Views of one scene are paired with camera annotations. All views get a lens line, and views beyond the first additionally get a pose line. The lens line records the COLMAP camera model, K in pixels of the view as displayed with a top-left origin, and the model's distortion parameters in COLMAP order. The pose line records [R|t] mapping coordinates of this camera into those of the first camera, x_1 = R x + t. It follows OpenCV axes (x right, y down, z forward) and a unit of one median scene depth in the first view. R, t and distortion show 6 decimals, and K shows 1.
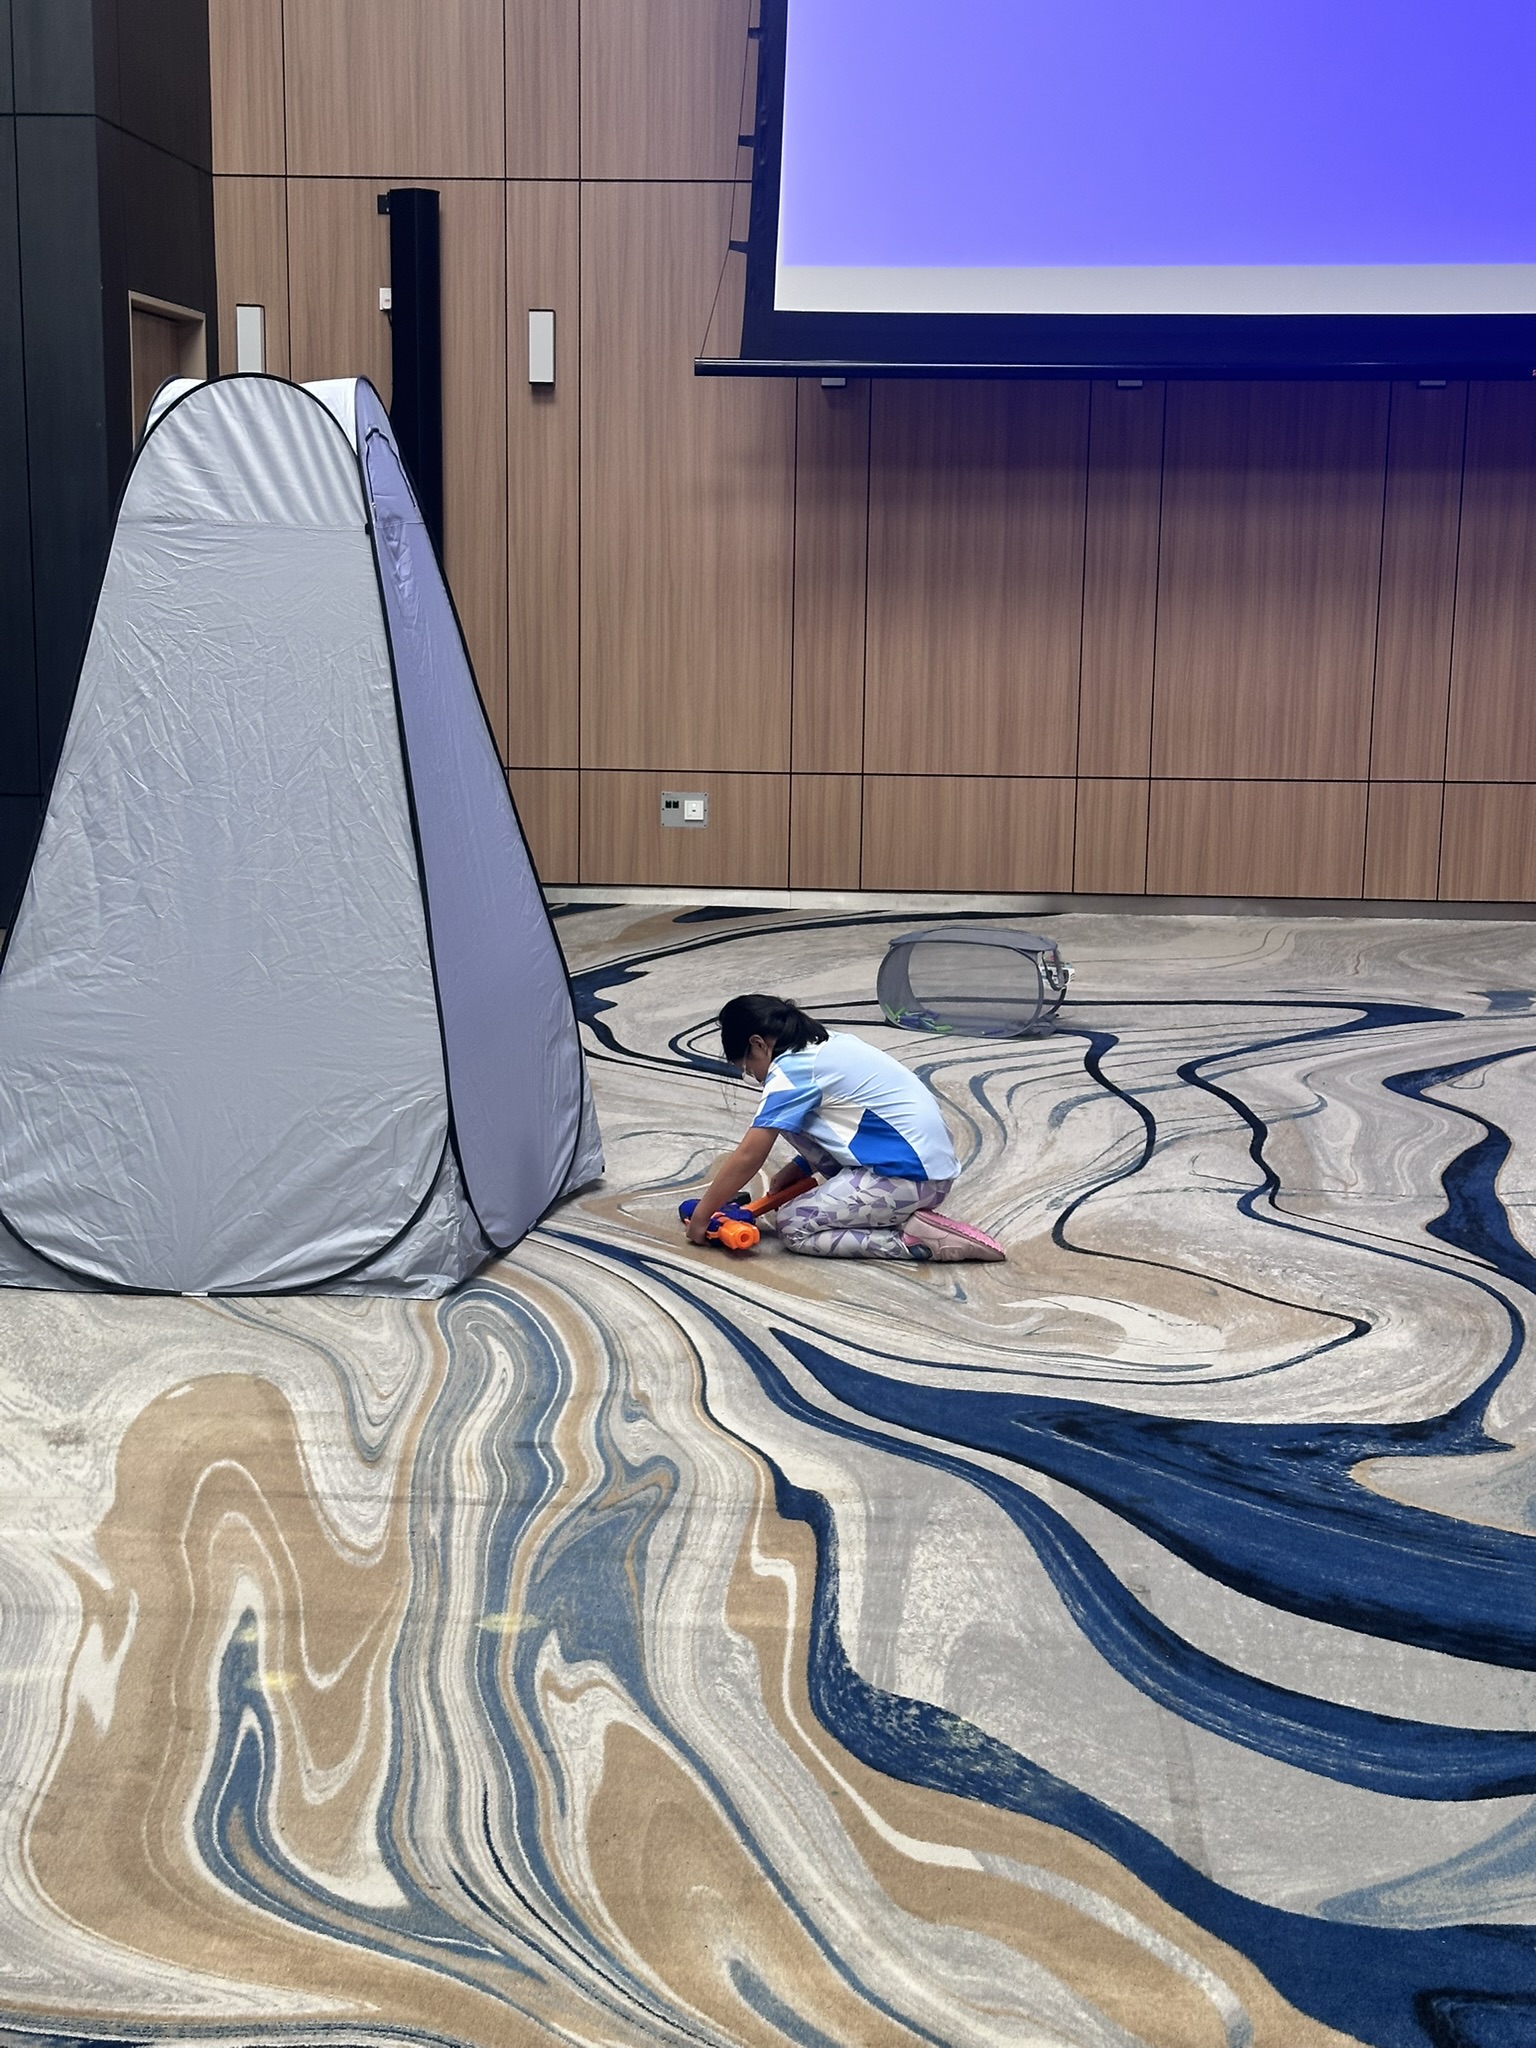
lens RADIAL K [[2763.0, 0, 759.3], [0, 2763.0, 1021.2], [0, 0, 1]] dist [0.100686, 0.000000]
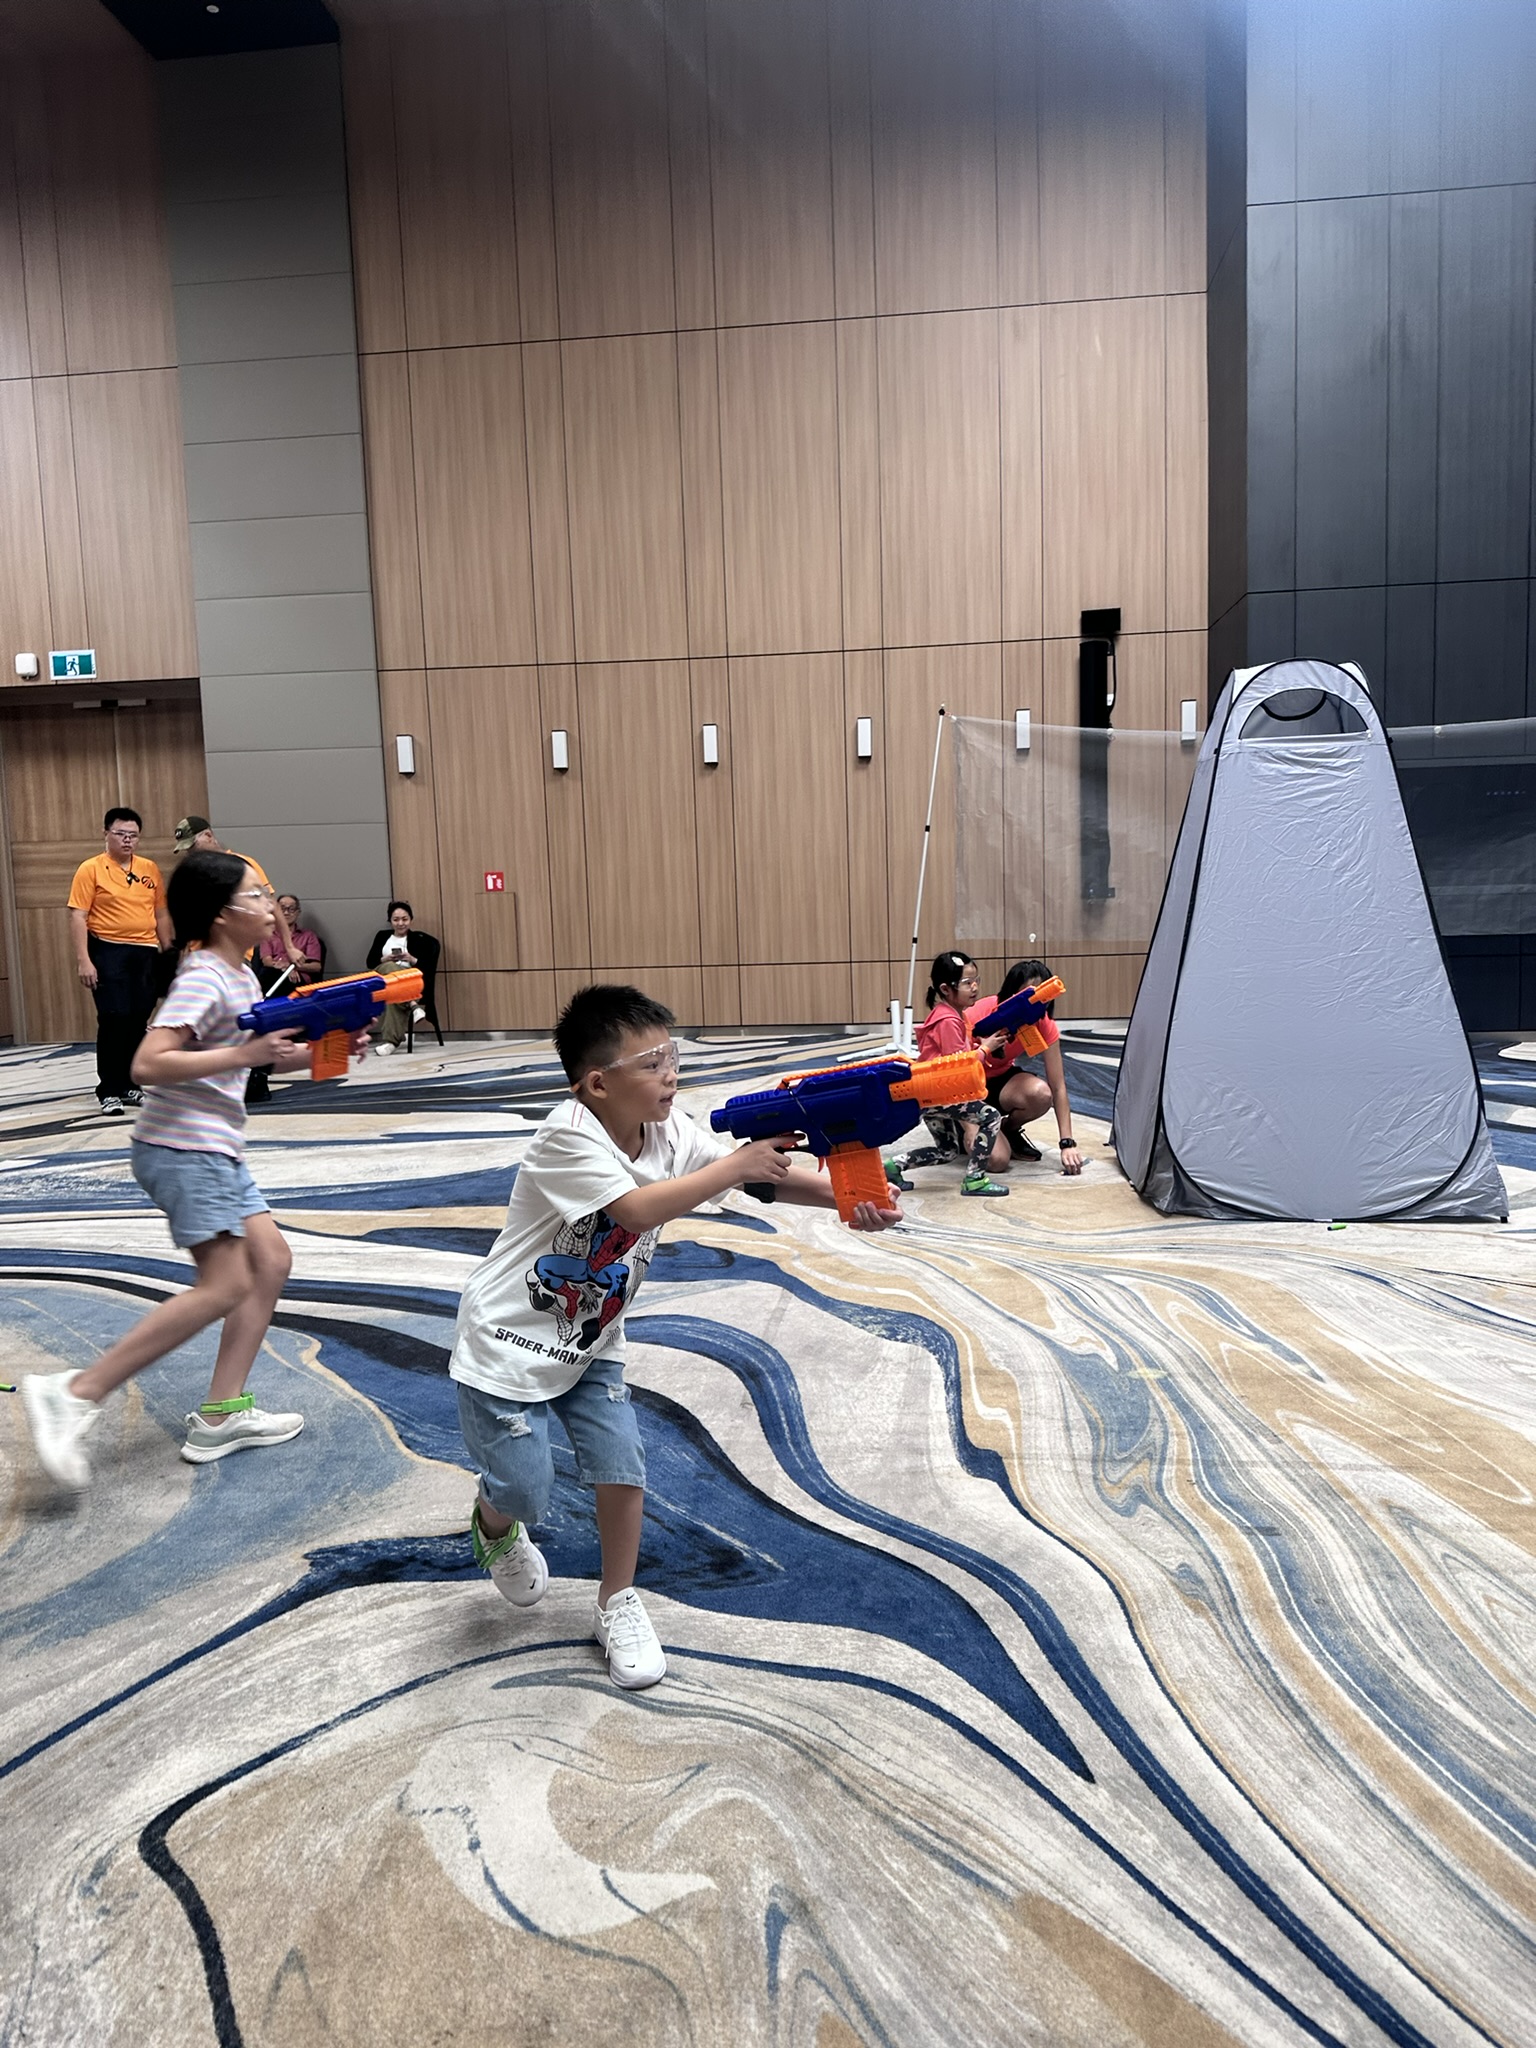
lens RADIAL K [[1447.3, 0, 750.4], [0, 1447.3, 1026.2], [0, 0, 1]] dist [0.004922, -0.013328]
pose [[-0.997571, 0.013811, 0.068275, 0.074928], [0.031392, 0.964107, 0.263652, -0.194379], [-0.062183, 0.265155, -0.962198, 1.639425]]
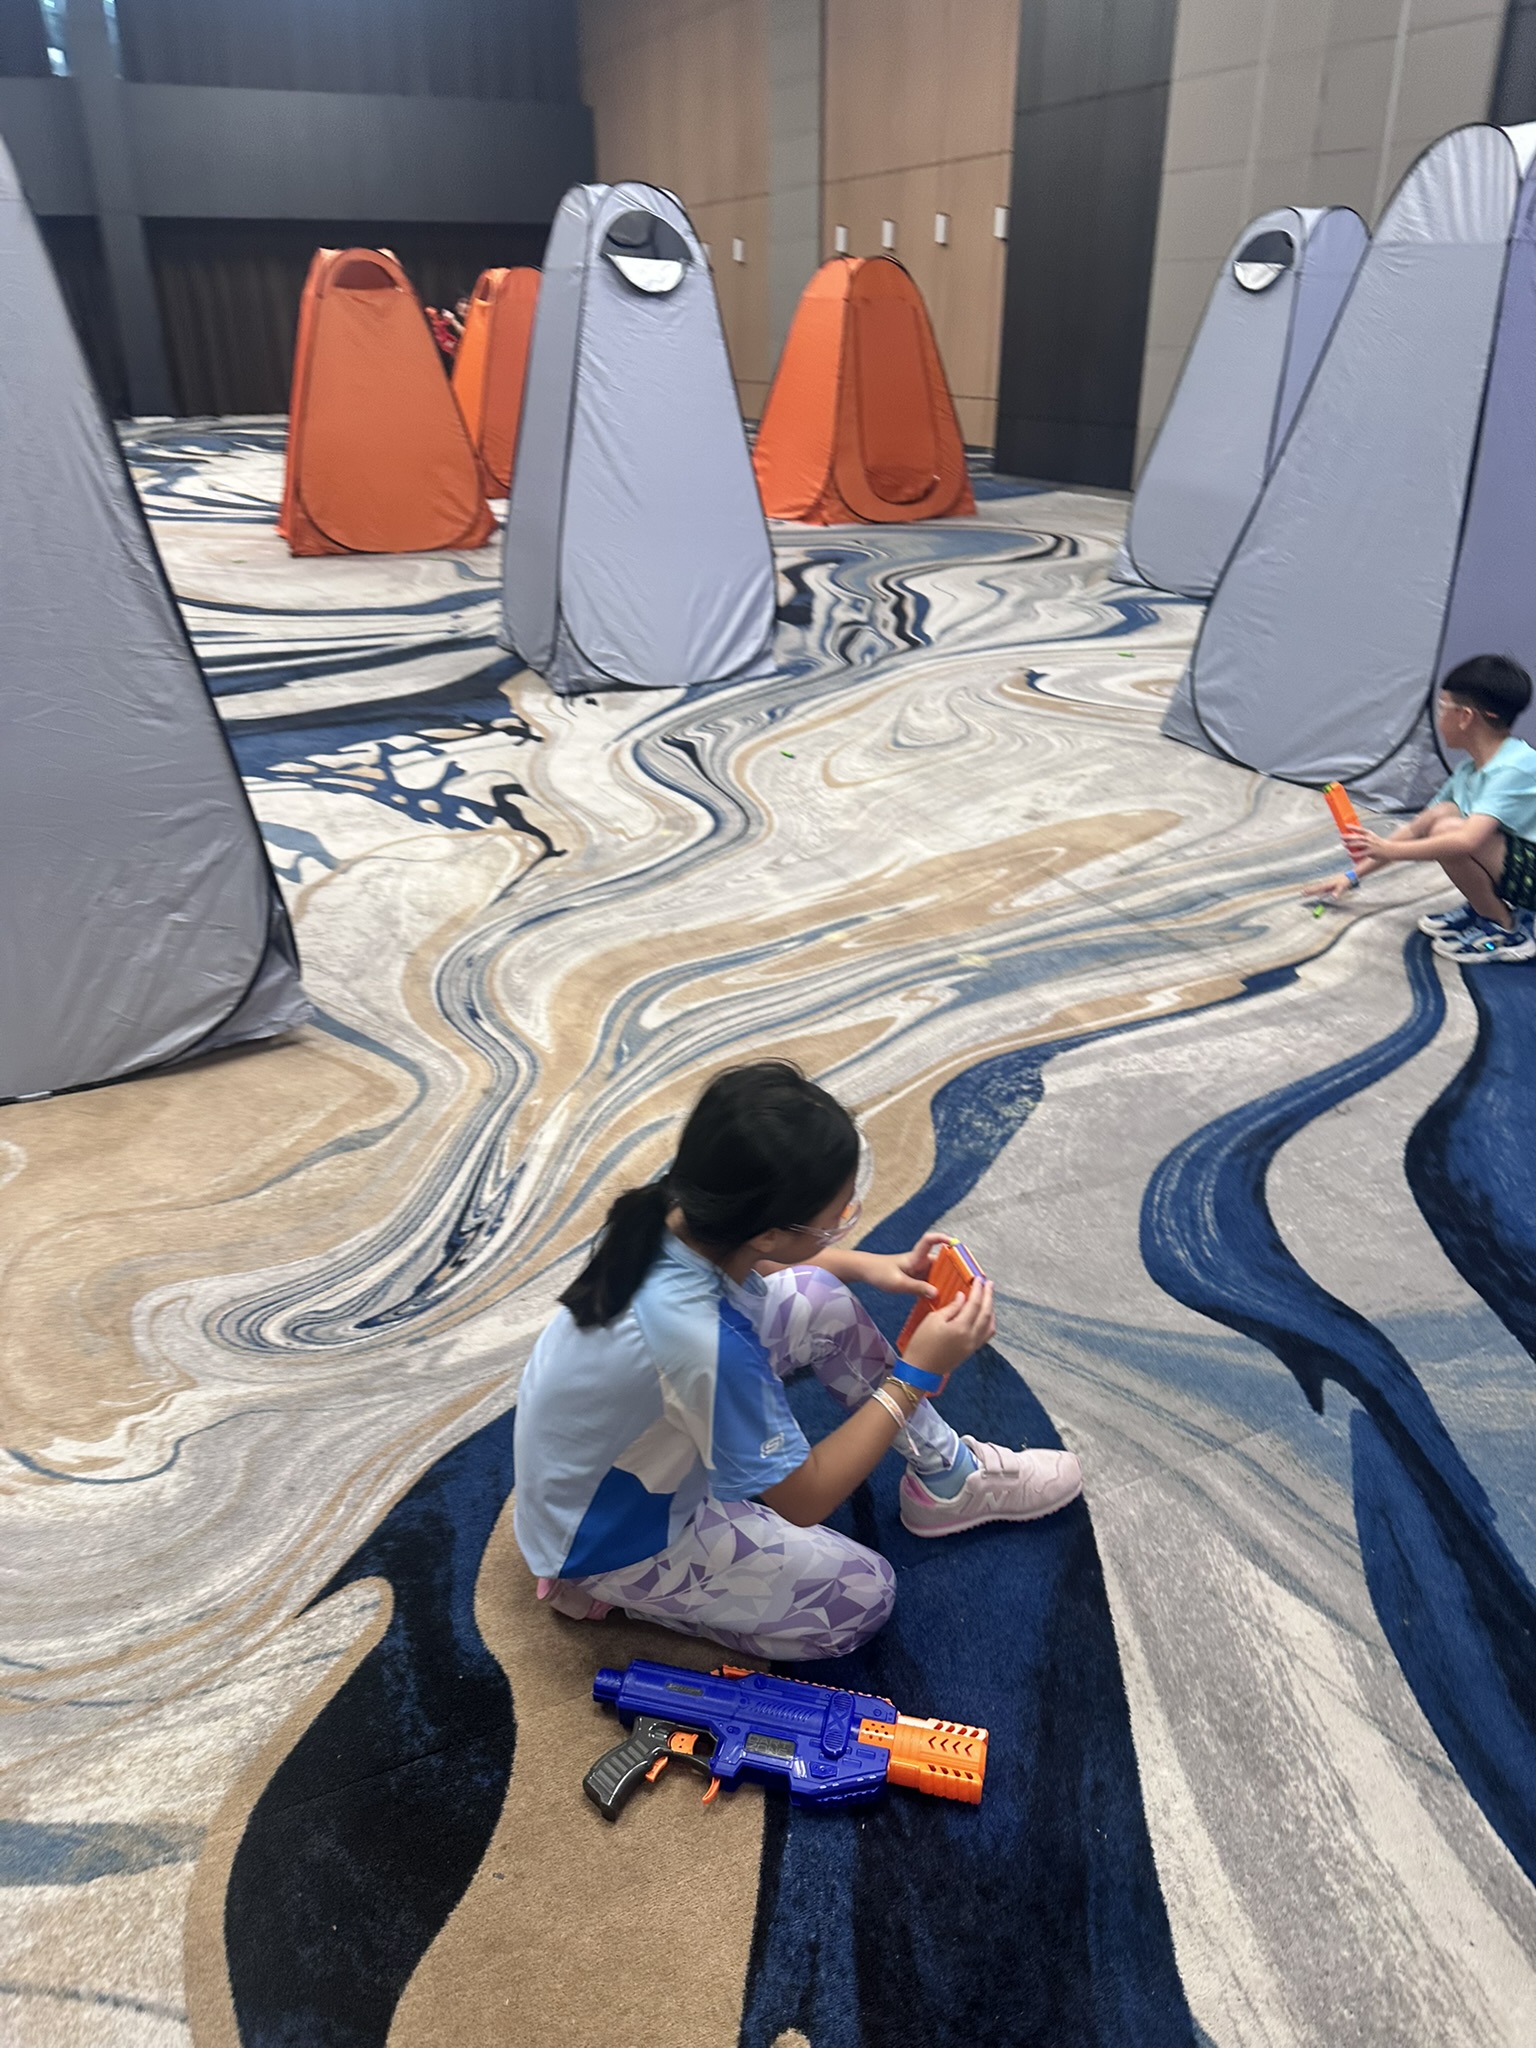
lens RADIAL K [[1447.3, 0, 747.5], [0, 1447.3, 1018.7], [0, 0, 1]] dist [0.004922, -0.013328]
pose [[0.474013, 0.359530, -0.803772, 0.503132], [-0.127181, 0.931224, 0.341537, -0.023938], [0.871285, -0.059668, 0.487137, 0.429159]]
